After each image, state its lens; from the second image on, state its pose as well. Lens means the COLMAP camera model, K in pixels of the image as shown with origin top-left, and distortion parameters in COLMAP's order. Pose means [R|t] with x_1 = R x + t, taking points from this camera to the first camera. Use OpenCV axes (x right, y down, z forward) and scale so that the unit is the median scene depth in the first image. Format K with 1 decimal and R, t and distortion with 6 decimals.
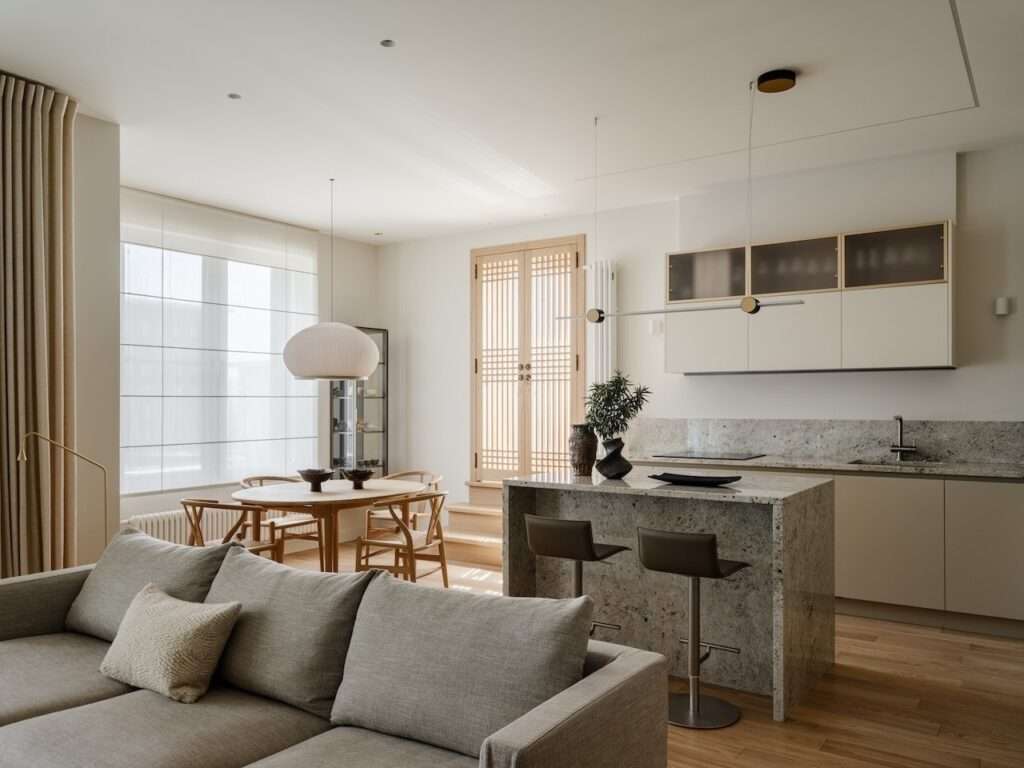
lens RADIAL K [[749.1, 0, 512.0], [0, 749.1, 384.0], [0, 0, 1]] dist [0.005560, 0.001716]
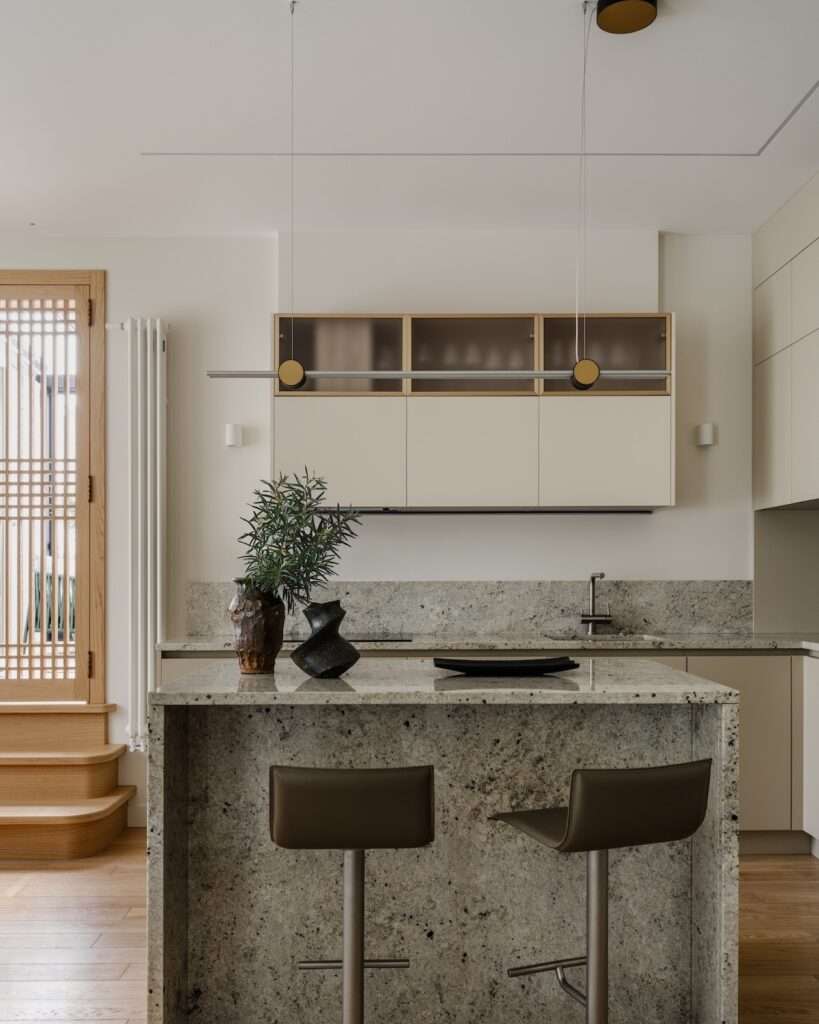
lens RADIAL K [[937.4, 0, 391.6], [0, 937.4, 584.4], [0, 0, 1]] dist [0.002646, 0.001688]
pose [[0.833600, 0.000156, 0.552369, -0.153269], [-0.013413, 0.999711, 0.019959, 0.035456], [-0.552206, -0.024046, 0.833361, 0.326319]]
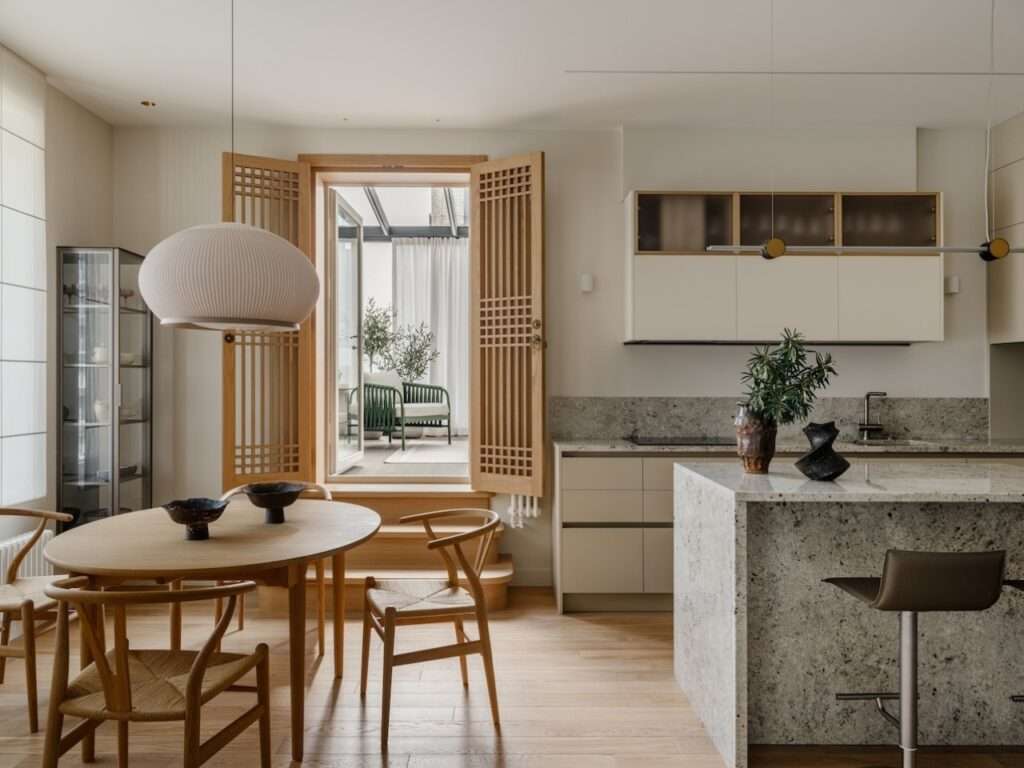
lens RADIAL K [[749.1, 0, 512.0], [0, 749.1, 384.0], [0, 0, 1]] dist [0.005560, 0.001716]
pose [[0.830560, 0.007372, 0.556880, -0.379217], [-0.019377, 0.999690, 0.015666, 0.024217], [-0.556592, -0.023802, 0.830445, 0.440873]]
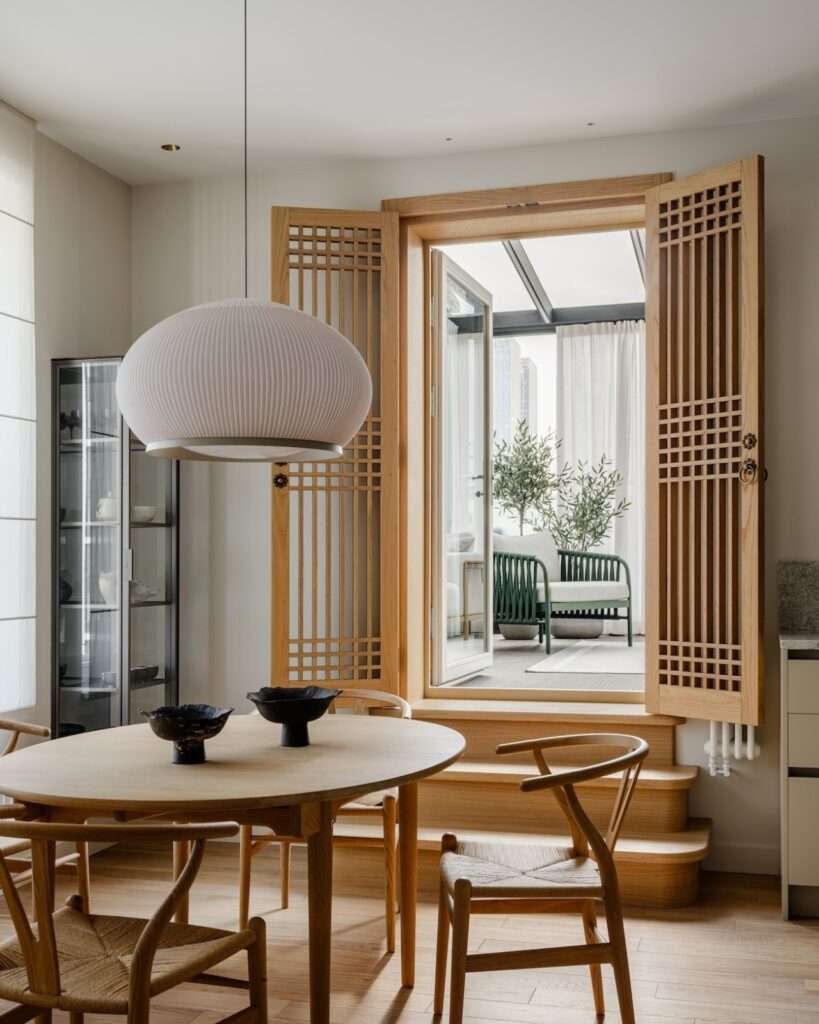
lens RADIAL K [[1174.3, 0, 441.7], [0, 1174.3, 566.9], [0, 0, 1]] dist [0.015643, -0.020848]
pose [[0.950479, -0.007259, 0.310703, -0.331943], [-0.000512, 0.999689, 0.024922, 0.036482], [-0.310787, -0.023847, 0.950180, 0.428685]]
